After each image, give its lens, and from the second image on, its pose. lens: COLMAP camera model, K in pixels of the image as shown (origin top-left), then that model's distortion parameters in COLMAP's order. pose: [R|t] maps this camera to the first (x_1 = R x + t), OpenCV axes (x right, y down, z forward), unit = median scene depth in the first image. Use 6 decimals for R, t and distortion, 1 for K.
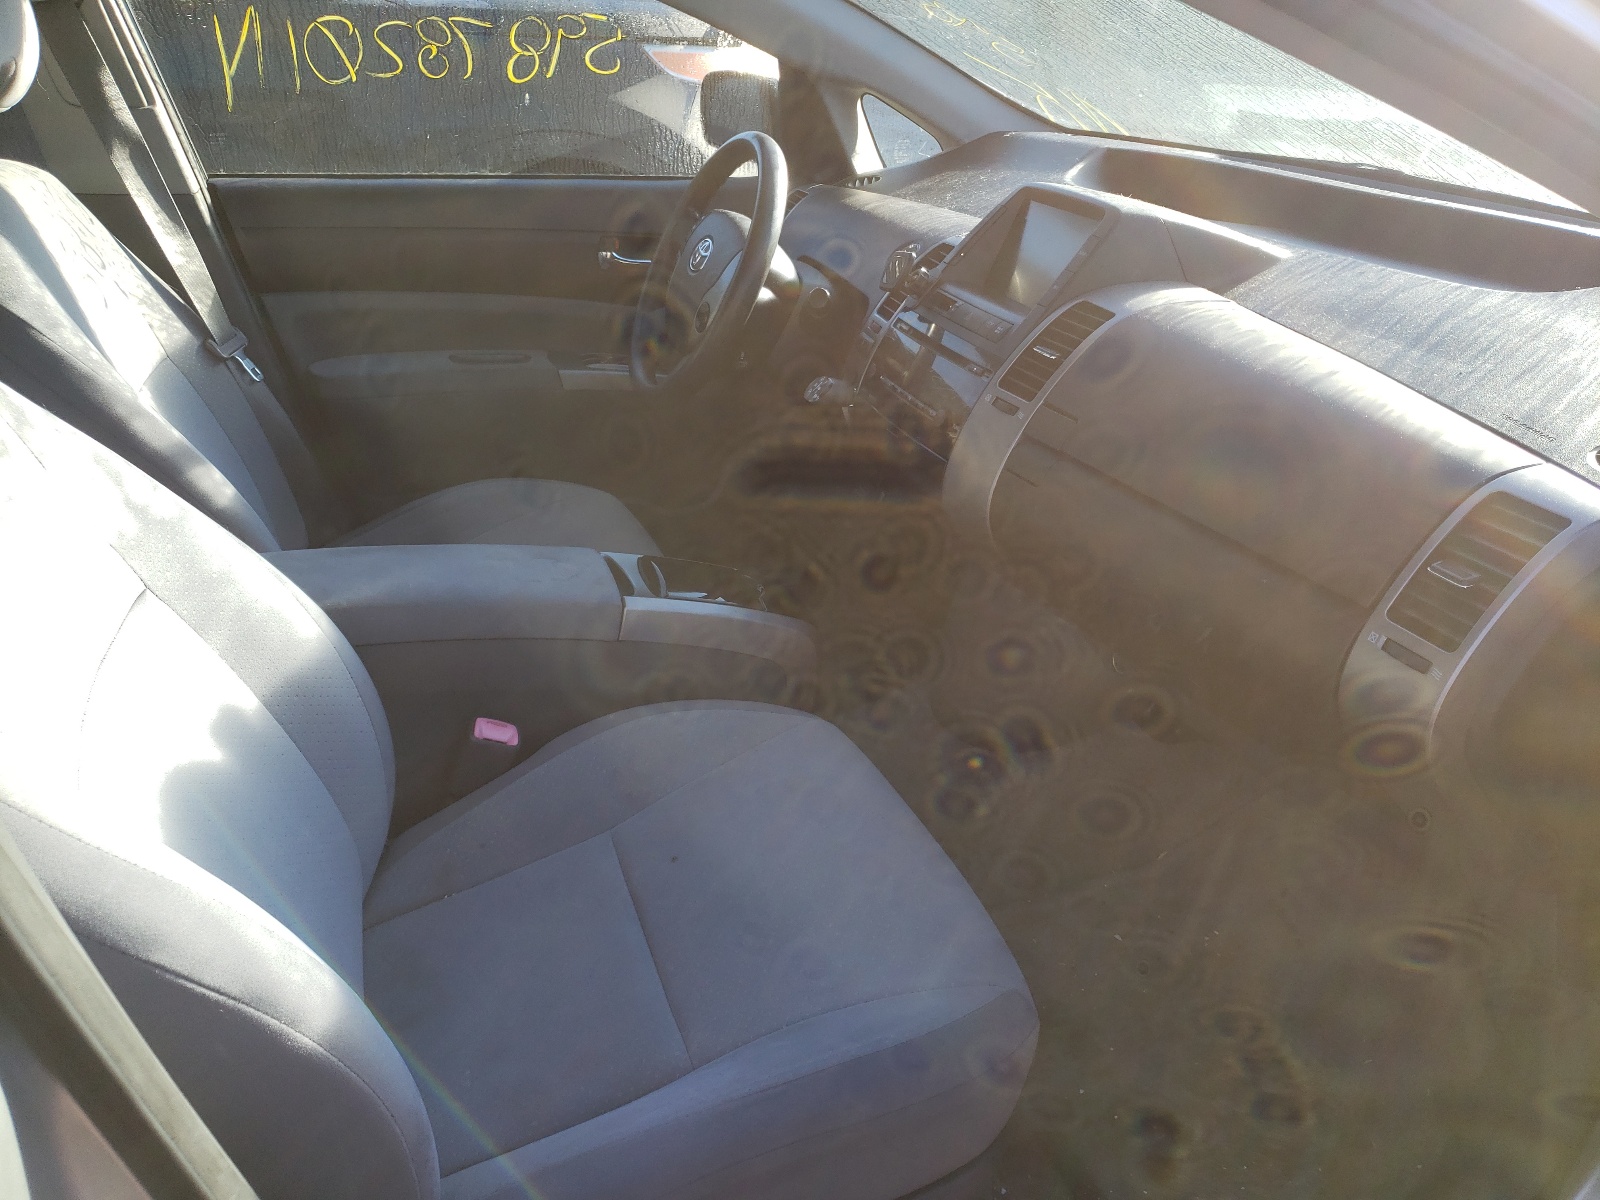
lens RADIAL K [[1214.8, 0, 800.0], [0, 1214.8, 600.0], [0, 0, 1]] dist [0.000110, -0.002327]
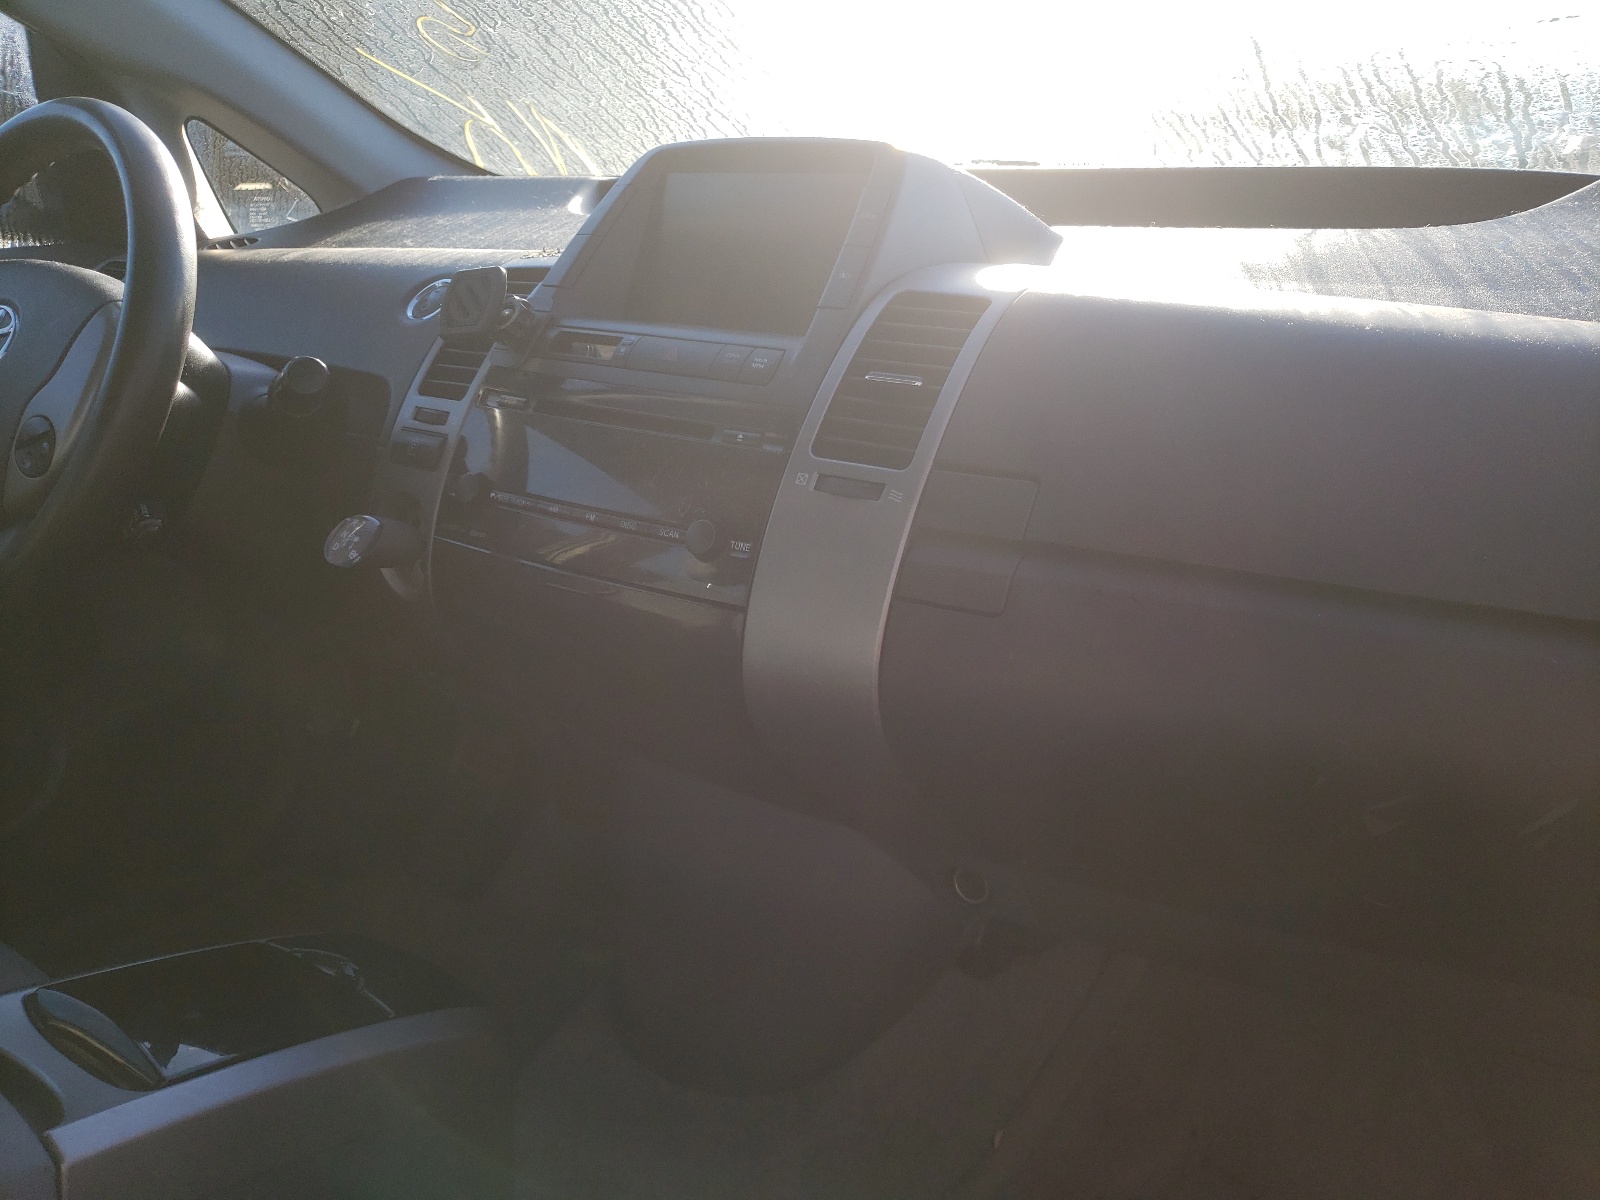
lens RADIAL K [[1214.8, 0, 800.0], [0, 1214.8, 600.0], [0, 0, 1]] dist [0.000110, -0.002327]
pose [[0.805678, -0.184050, 0.563035, -0.121001], [0.262778, 0.962910, -0.061260, -0.068087], [-0.530877, 0.197309, 0.824159, 0.468166]]
